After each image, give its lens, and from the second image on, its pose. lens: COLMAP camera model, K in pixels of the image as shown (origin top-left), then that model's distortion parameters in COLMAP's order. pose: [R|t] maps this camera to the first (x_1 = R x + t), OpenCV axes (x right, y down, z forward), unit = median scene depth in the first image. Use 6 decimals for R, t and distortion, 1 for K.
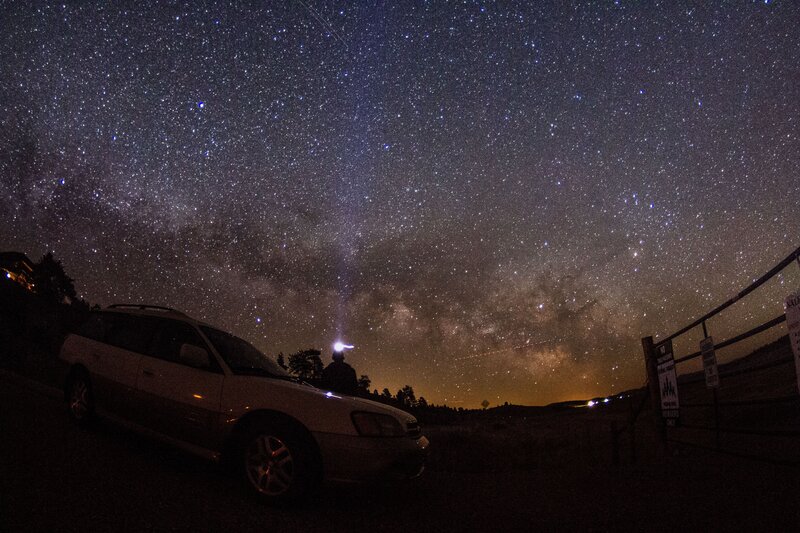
lens RADIAL K [[653.1, 0, 404.9], [0, 653.1, 265.5], [0, 0, 1]] dist [-0.060996, 0.005772]
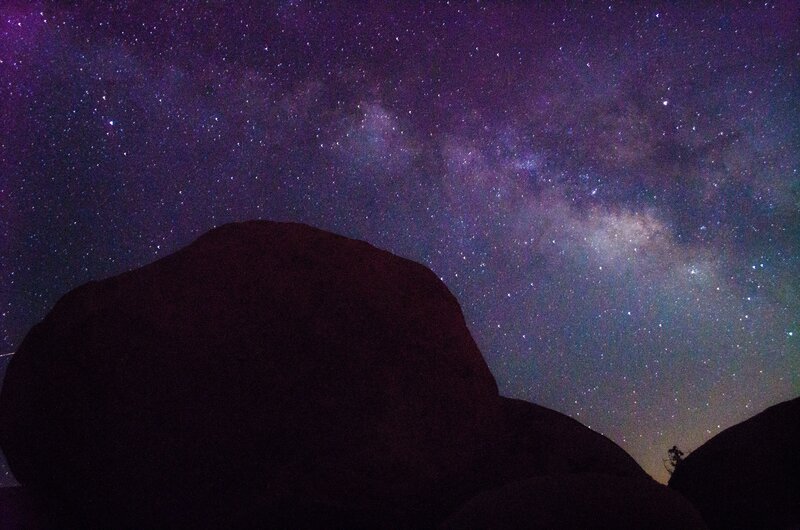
lens RADIAL K [[653.1, 0, 404.9], [0, 653.1, 264.0], [0, 0, 1]] dist [-0.060996, 0.005772]
pose [[0.997115, 0.062369, 0.043267, 0.003098], [-0.073395, 0.937594, 0.339899, -0.005270], [-0.019367, -0.342094, 0.939466, 0.450611]]
